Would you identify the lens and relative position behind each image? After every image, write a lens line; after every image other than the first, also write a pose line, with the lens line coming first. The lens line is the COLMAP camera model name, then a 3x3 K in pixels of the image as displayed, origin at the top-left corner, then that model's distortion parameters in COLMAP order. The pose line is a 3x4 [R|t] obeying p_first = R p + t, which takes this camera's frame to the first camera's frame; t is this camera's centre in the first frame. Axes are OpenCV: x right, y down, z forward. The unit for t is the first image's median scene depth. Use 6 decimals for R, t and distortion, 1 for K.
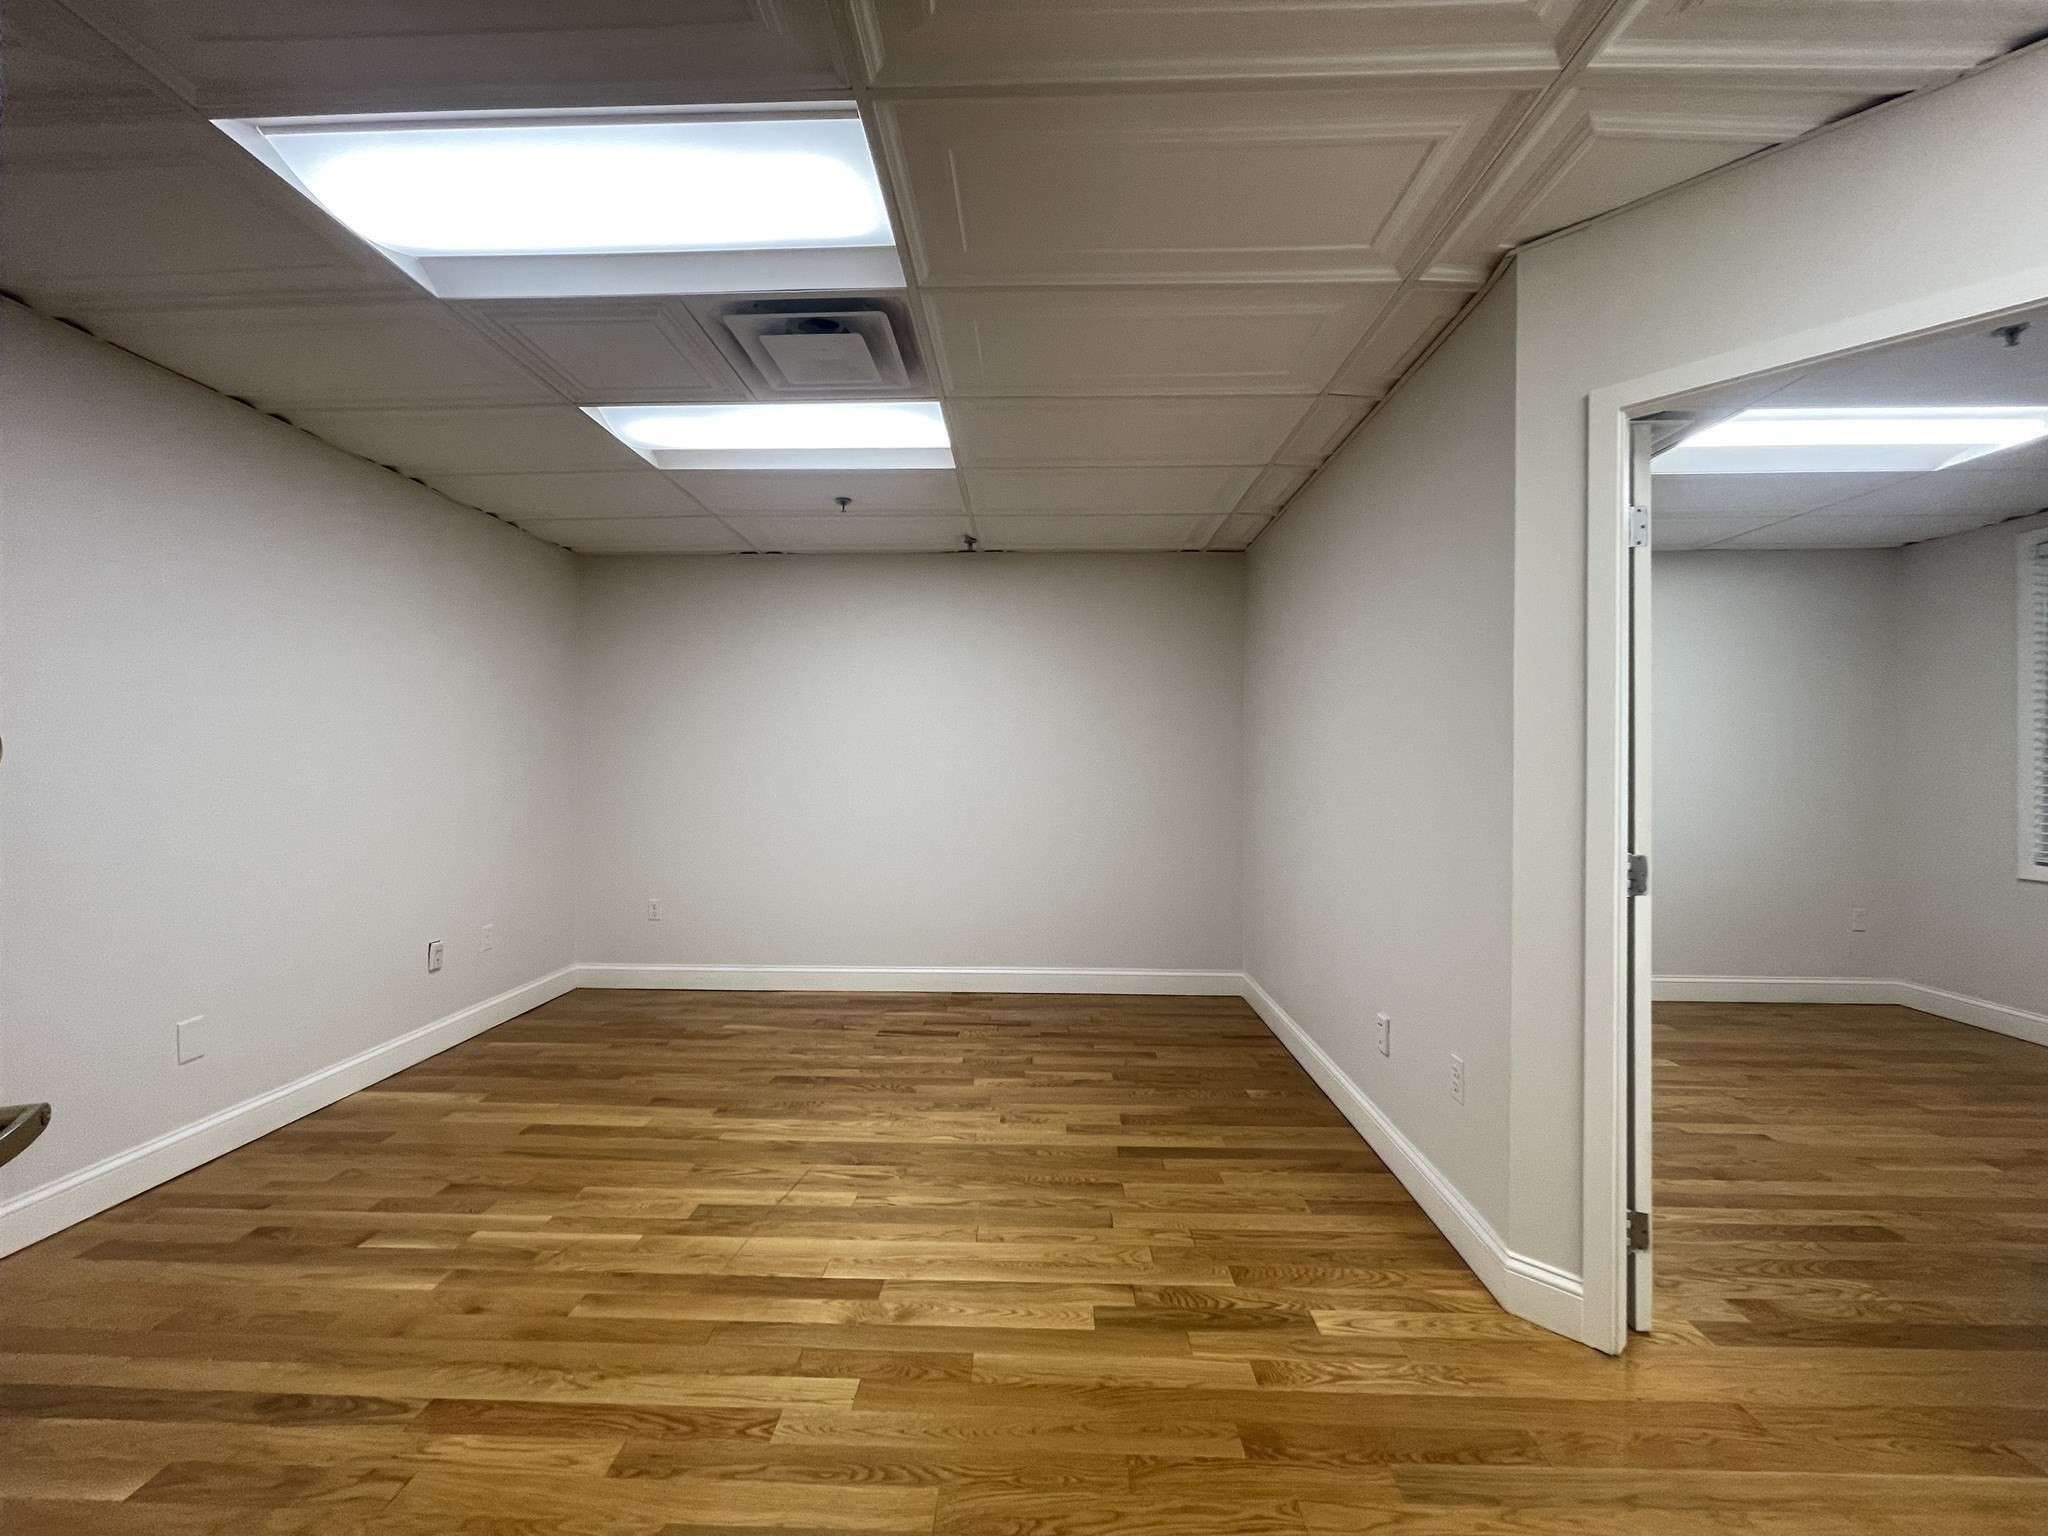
lens RADIAL K [[831.8, 0, 1017.0], [0, 831.8, 765.8], [0, 0, 1]] dist [-0.000352, 0.000309]
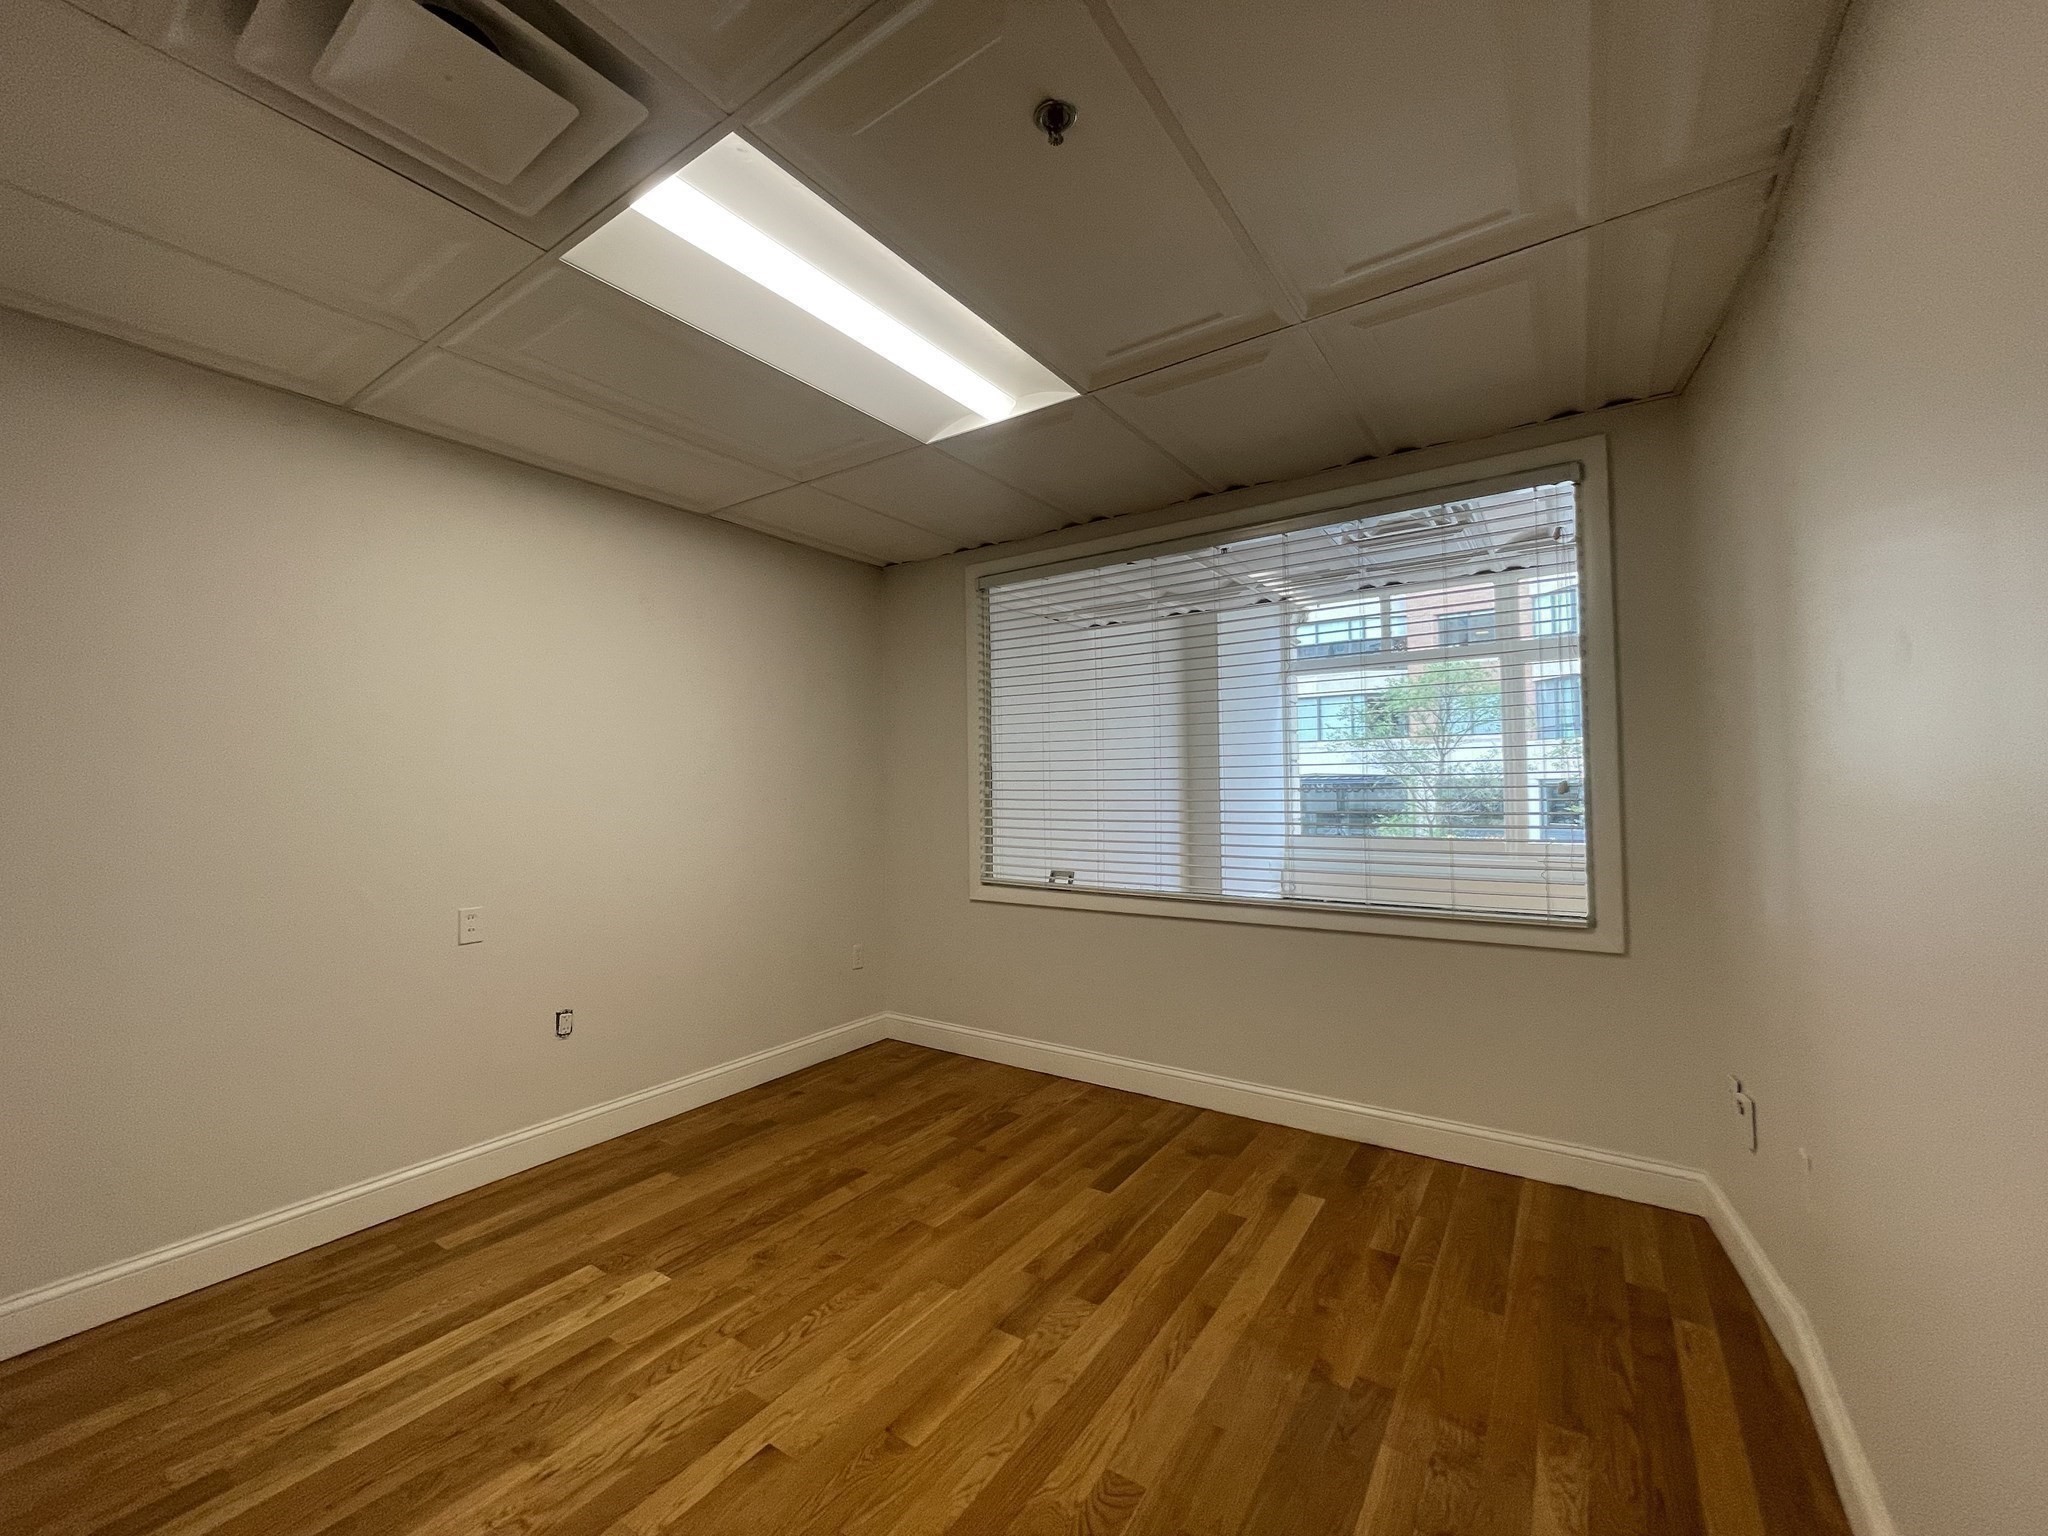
lens RADIAL K [[831.8, 0, 1017.0], [0, 831.8, 765.8], [0, 0, 1]] dist [-0.000352, 0.000309]
pose [[0.534682, 0.022252, 0.844760, 0.460613], [0.011270, 0.999377, -0.033458, 0.006430], [-0.844978, 0.027410, 0.534098, 0.500941]]
